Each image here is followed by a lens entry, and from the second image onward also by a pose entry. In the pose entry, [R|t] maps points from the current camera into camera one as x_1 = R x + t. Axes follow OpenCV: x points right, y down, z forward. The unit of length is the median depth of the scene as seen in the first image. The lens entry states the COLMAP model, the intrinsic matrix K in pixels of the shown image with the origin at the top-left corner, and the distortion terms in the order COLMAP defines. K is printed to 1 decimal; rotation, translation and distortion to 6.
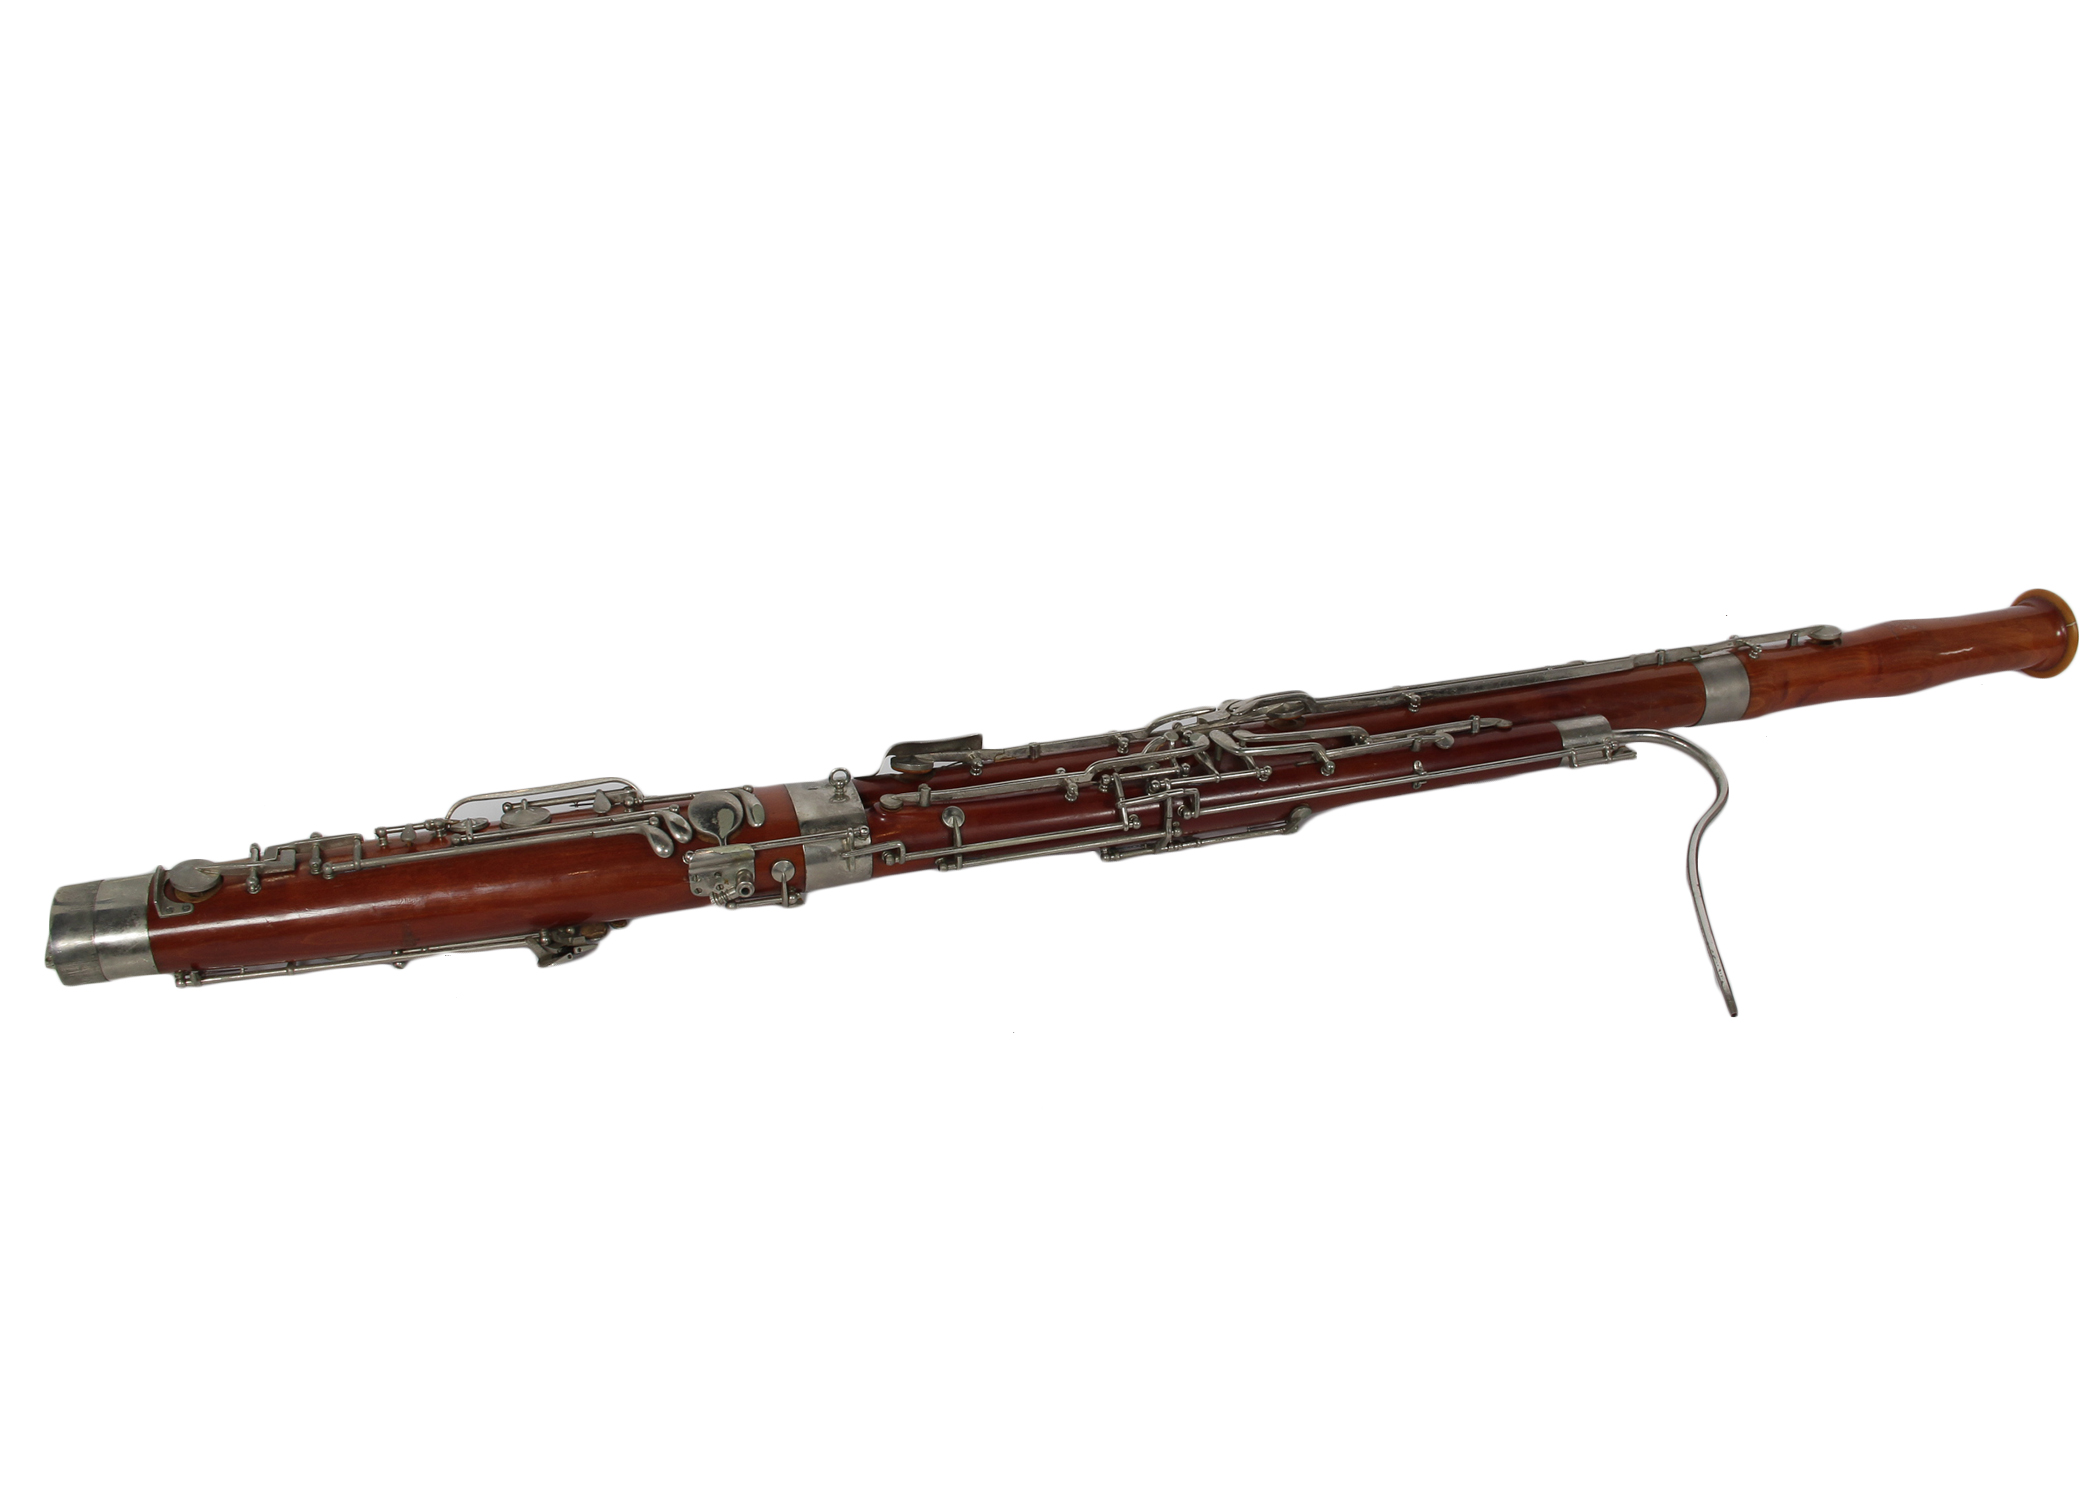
lens RADIAL K [[1806.6, 0, 1054.1], [0, 1806.6, 684.9], [0, 0, 1]] dist [-0.182188, 0.126780]
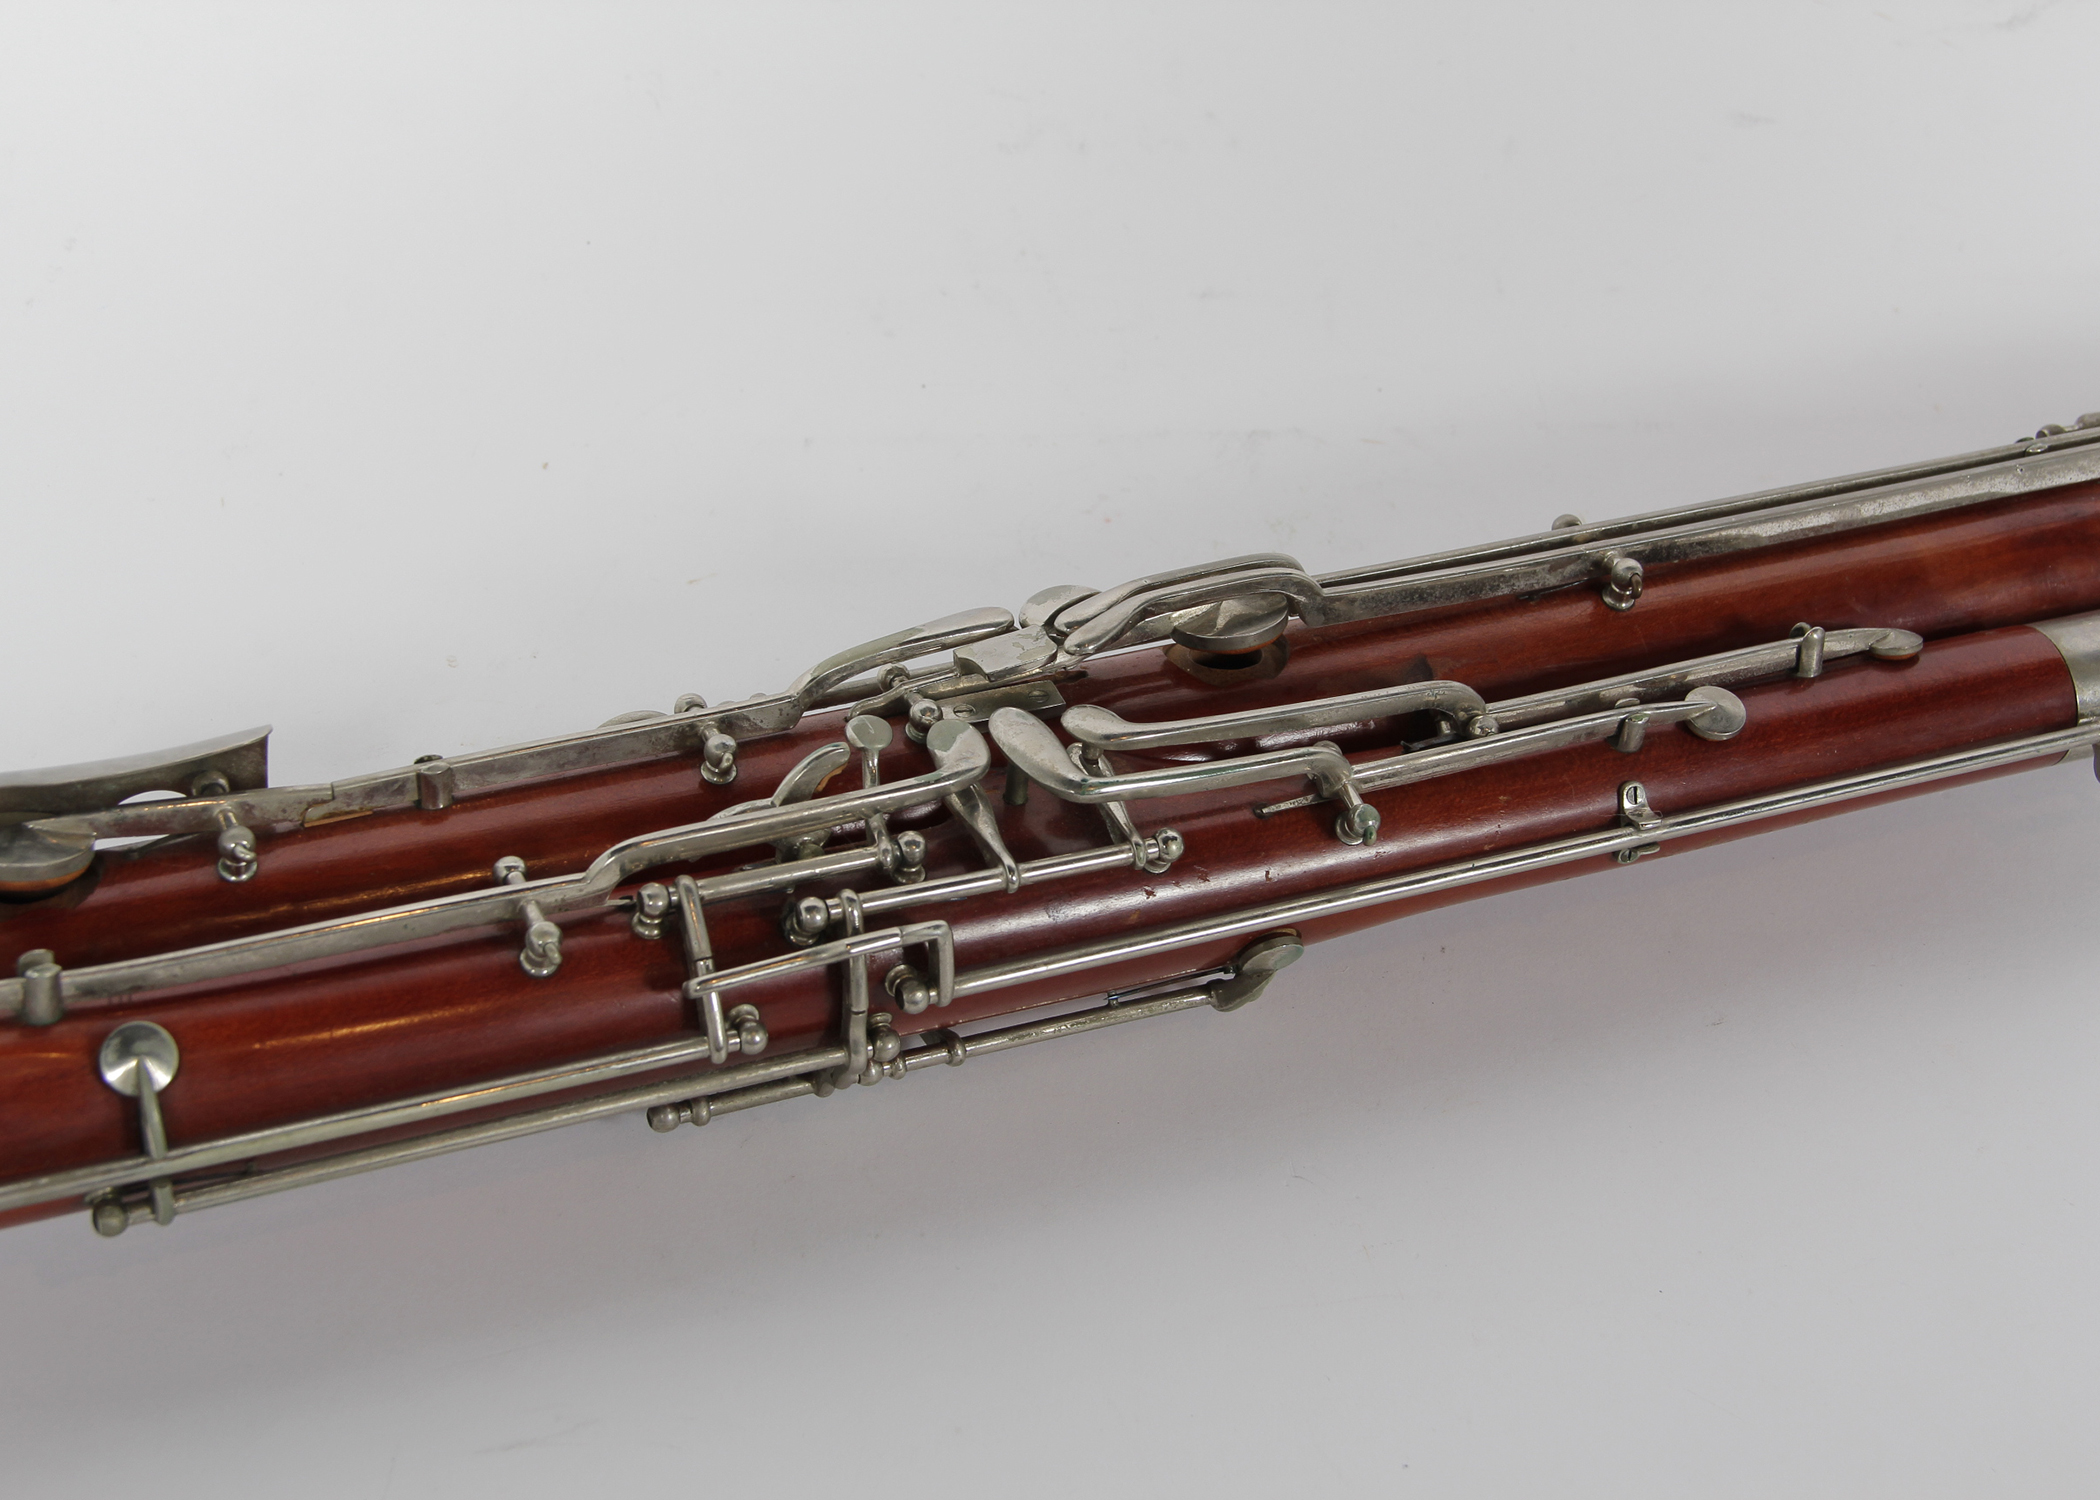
lens RADIAL K [[3511.9, 0, 998.9], [0, 3511.9, 755.1], [0, 0, 1]] dist [0.127532, 0.030262]
pose [[0.998031, -0.005421, 0.062484, 0.050288], [-0.006624, 0.981576, 0.190958, -0.089128], [-0.062368, -0.190996, 0.979607, 0.402237]]
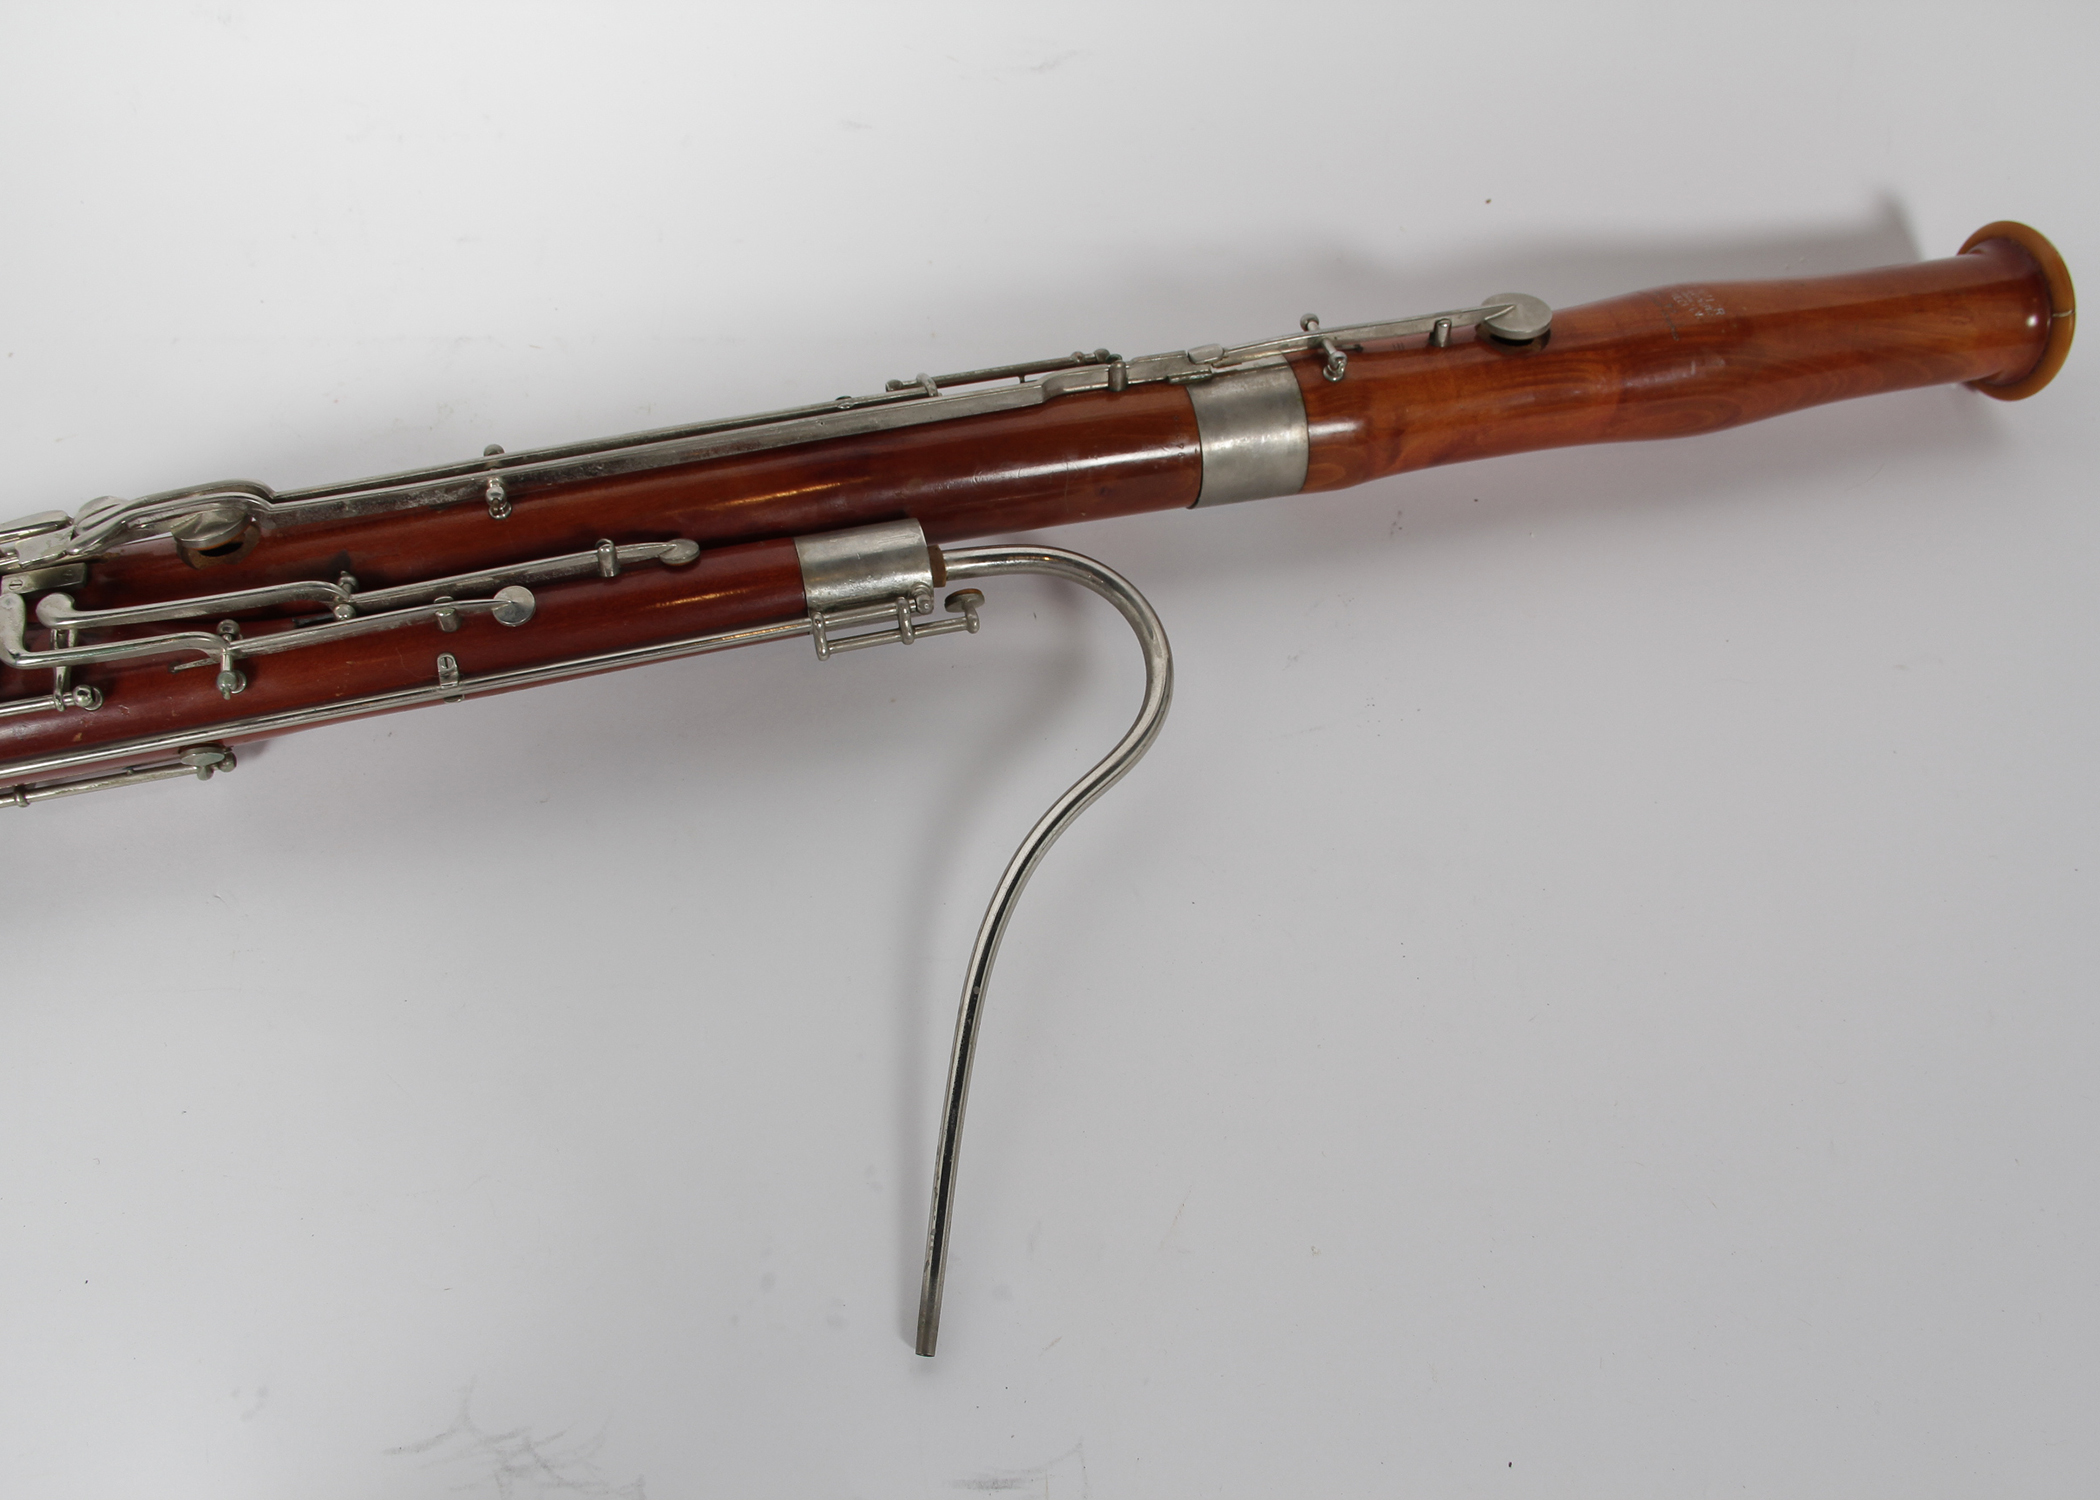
lens RADIAL K [[1806.6, 0, 1054.1], [0, 1806.6, 684.9], [0, 0, 1]] dist [-0.182188, 0.126780]
pose [[0.997576, 0.059678, -0.035787, 0.406054], [-0.040255, 0.914426, 0.402747, -0.155899], [0.056760, -0.400330, 0.914612, 0.607481]]
